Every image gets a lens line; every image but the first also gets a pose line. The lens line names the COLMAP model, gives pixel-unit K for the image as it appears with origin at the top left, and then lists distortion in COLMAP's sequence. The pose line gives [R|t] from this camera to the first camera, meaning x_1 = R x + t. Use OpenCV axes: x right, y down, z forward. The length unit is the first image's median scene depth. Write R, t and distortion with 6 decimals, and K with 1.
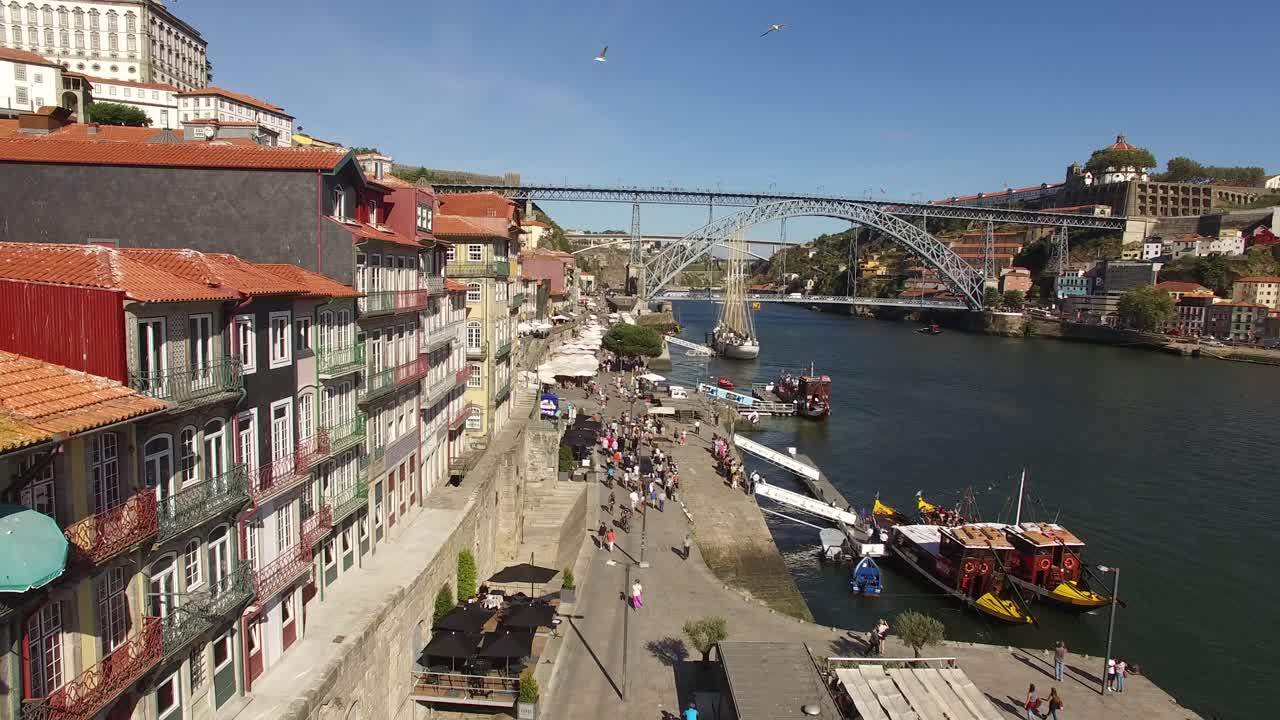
lens RADIAL K [[775.5, 0, 640.0], [0, 775.5, 360.0], [0, 0, 1]] dist [-0.124552, 0.089037]
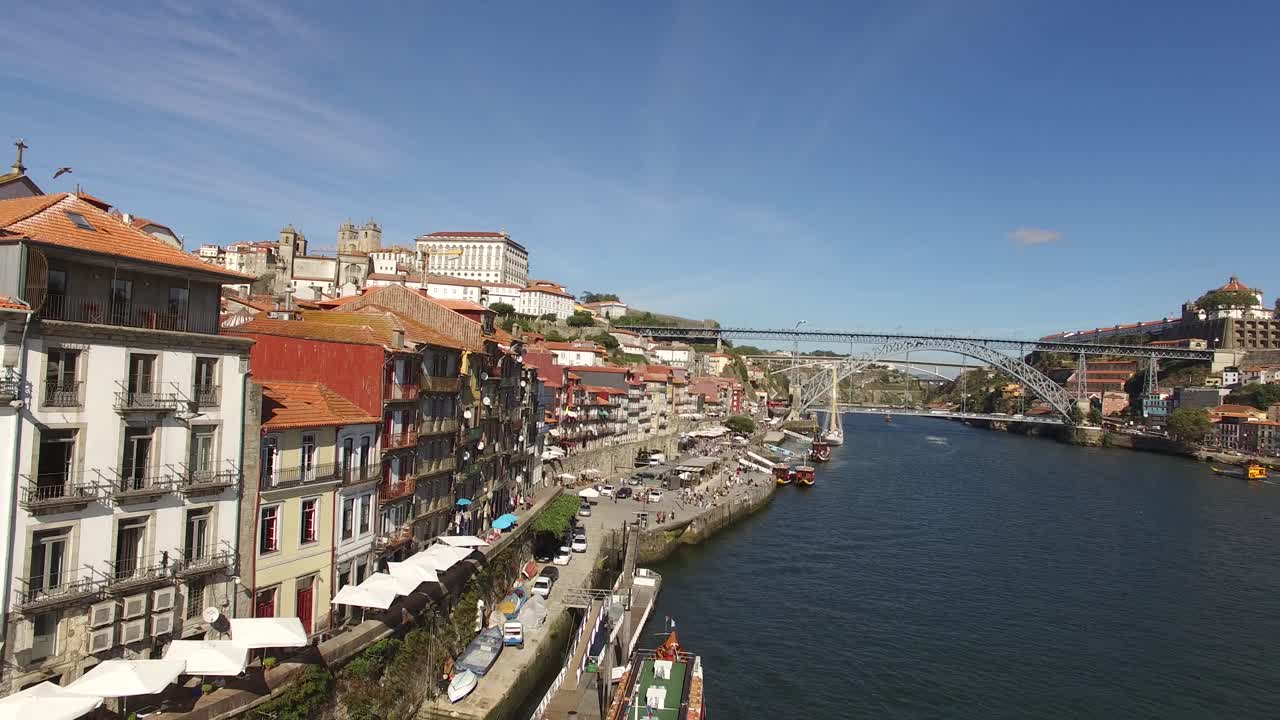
lens RADIAL K [[1491.2, 0, 640.0], [0, 1491.2, 360.0], [0, 0, 1]] dist [-0.220321, 0.024172]
pose [[0.959561, 0.016845, -0.280995, 0.454262], [-0.052784, 0.991270, -0.120825, 0.160487], [0.276507, 0.130771, 0.952073, -1.539553]]
